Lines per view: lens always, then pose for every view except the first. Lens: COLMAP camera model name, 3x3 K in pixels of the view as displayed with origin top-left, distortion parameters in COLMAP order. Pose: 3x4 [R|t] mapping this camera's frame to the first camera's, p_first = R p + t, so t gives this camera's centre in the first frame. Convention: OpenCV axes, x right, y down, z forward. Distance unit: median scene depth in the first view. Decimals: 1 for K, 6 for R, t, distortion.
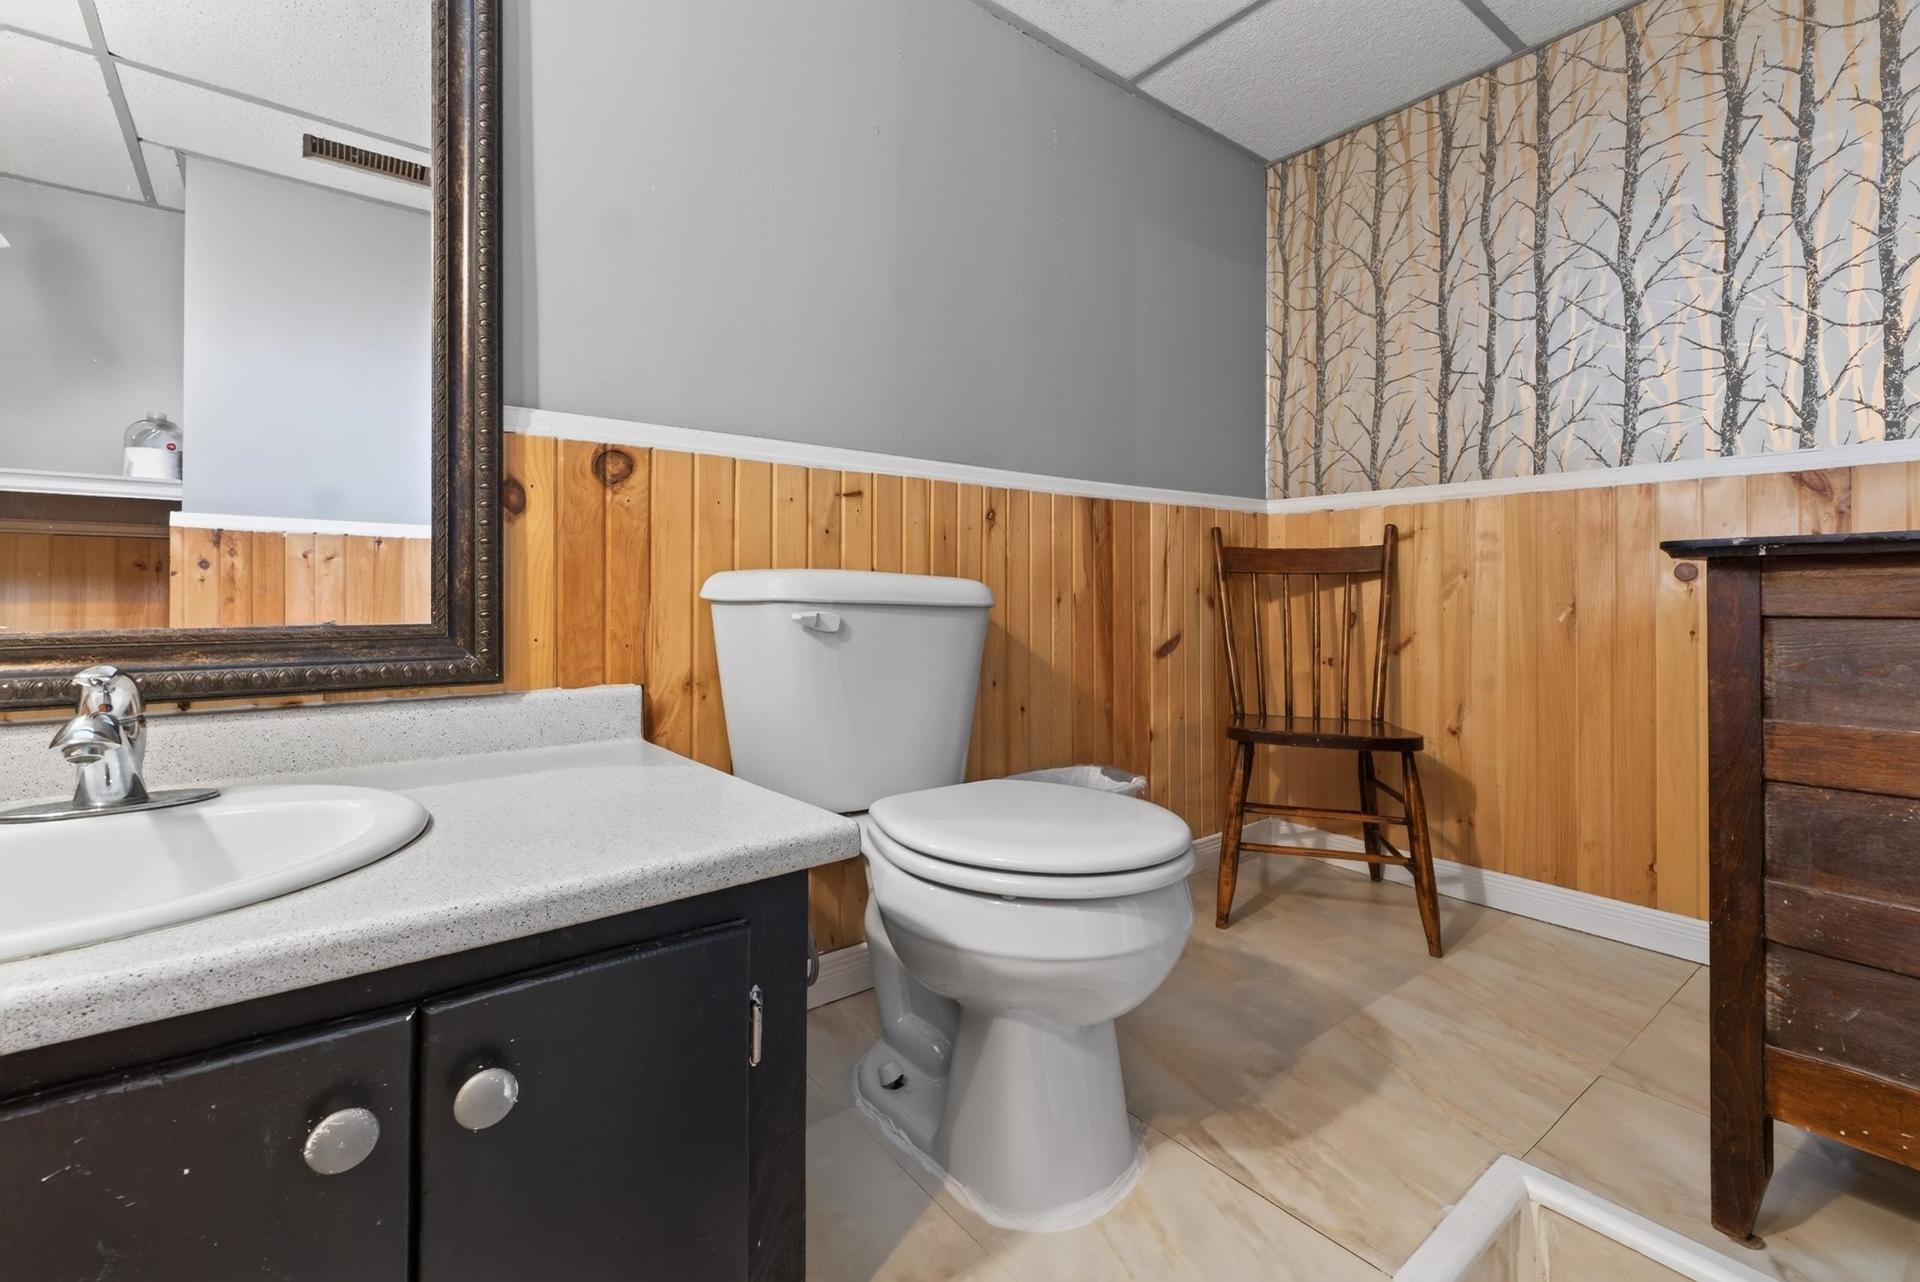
lens RADIAL K [[824.6, 0, 948.4], [0, 824.6, 593.4], [0, 0, 1]] dist [0.002447, -0.001035]
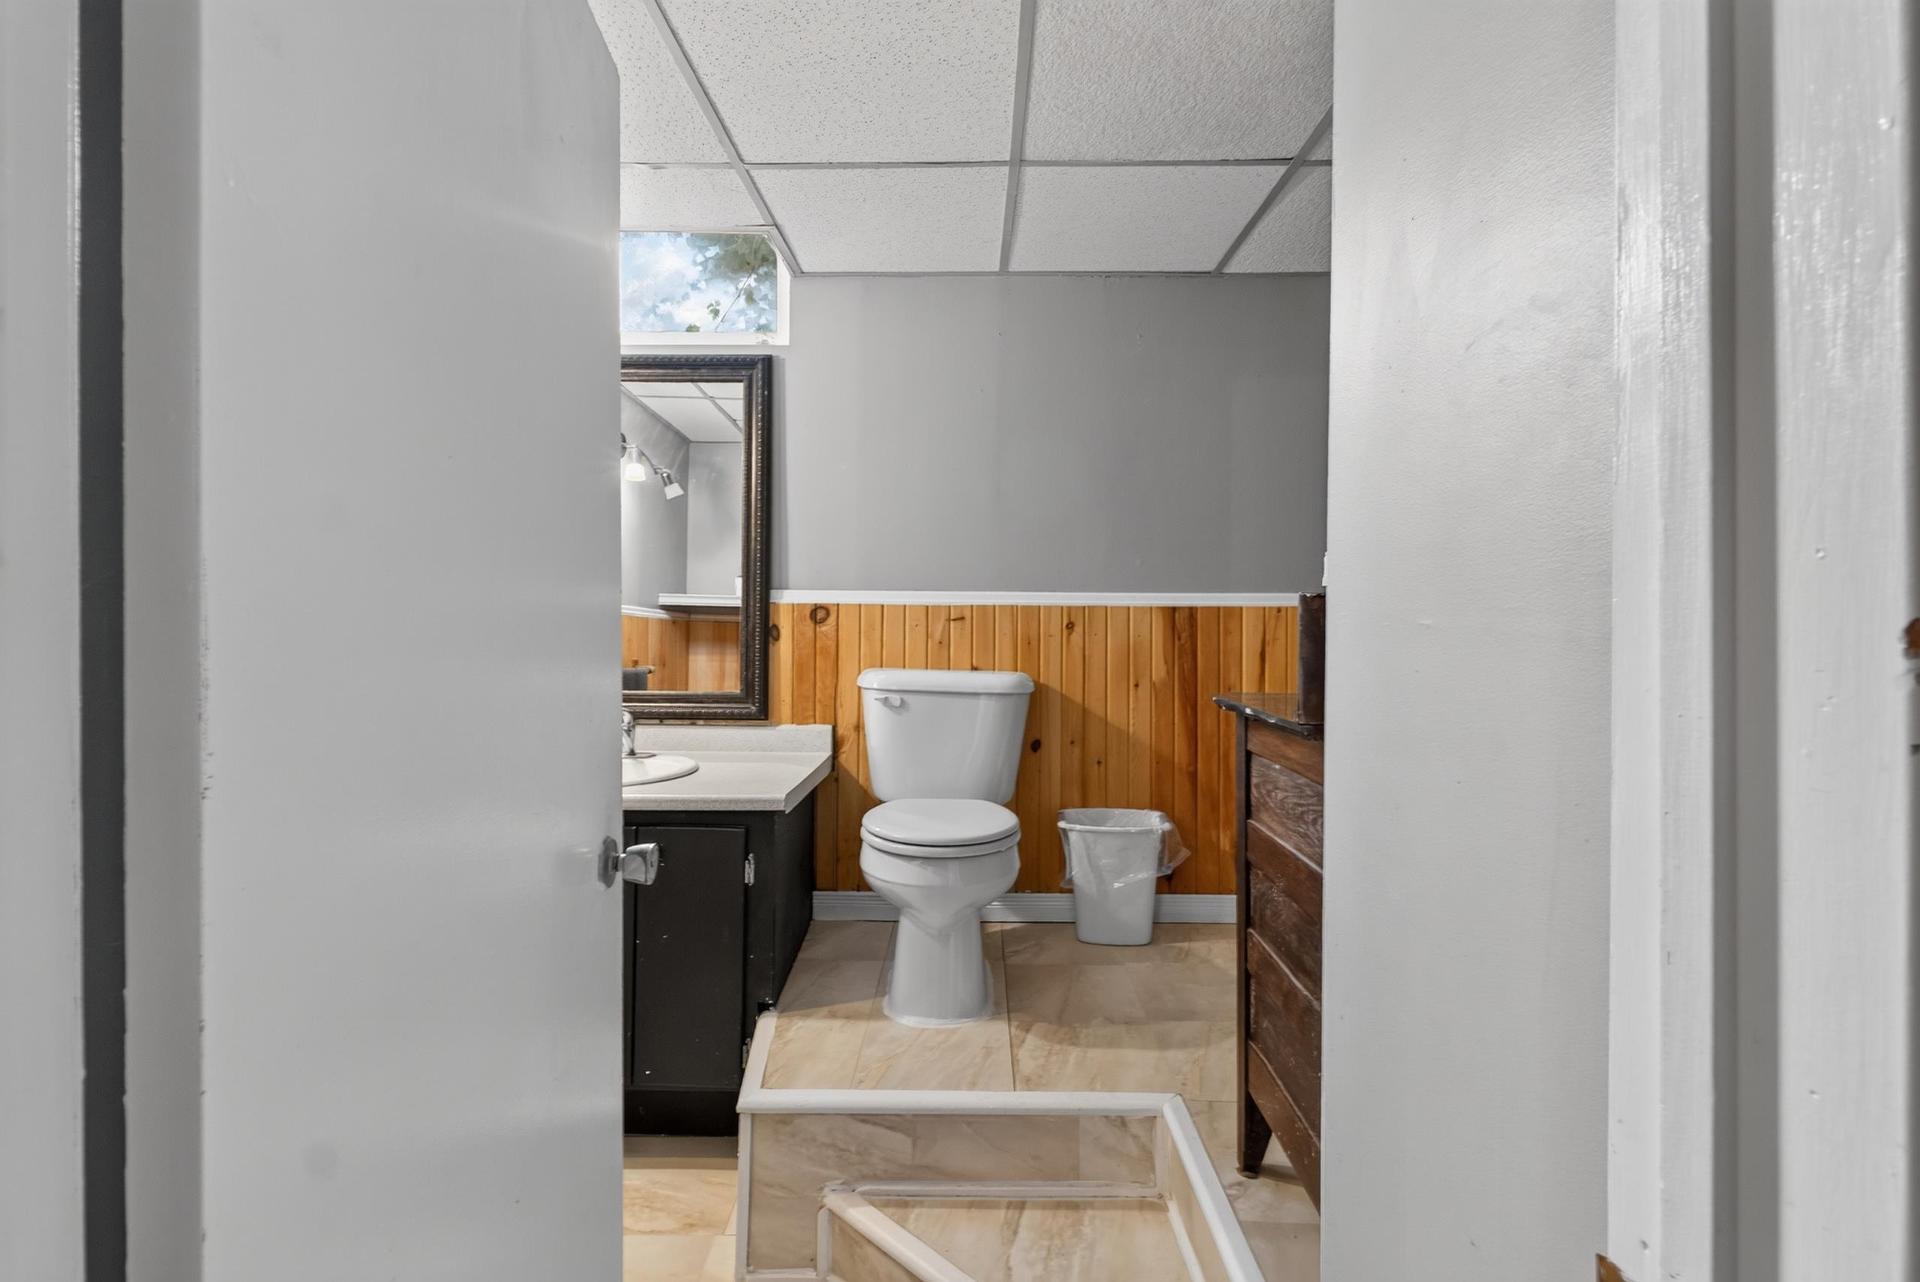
lens RADIAL K [[824.6, 0, 967.1], [0, 824.6, 629.5], [0, 0, 1]] dist [0.002447, -0.001035]
pose [[0.782149, 0.008505, -0.623033, 1.072924], [-0.004943, 0.999960, 0.007445, -0.130827], [0.623071, -0.002744, 0.782160, -0.318367]]
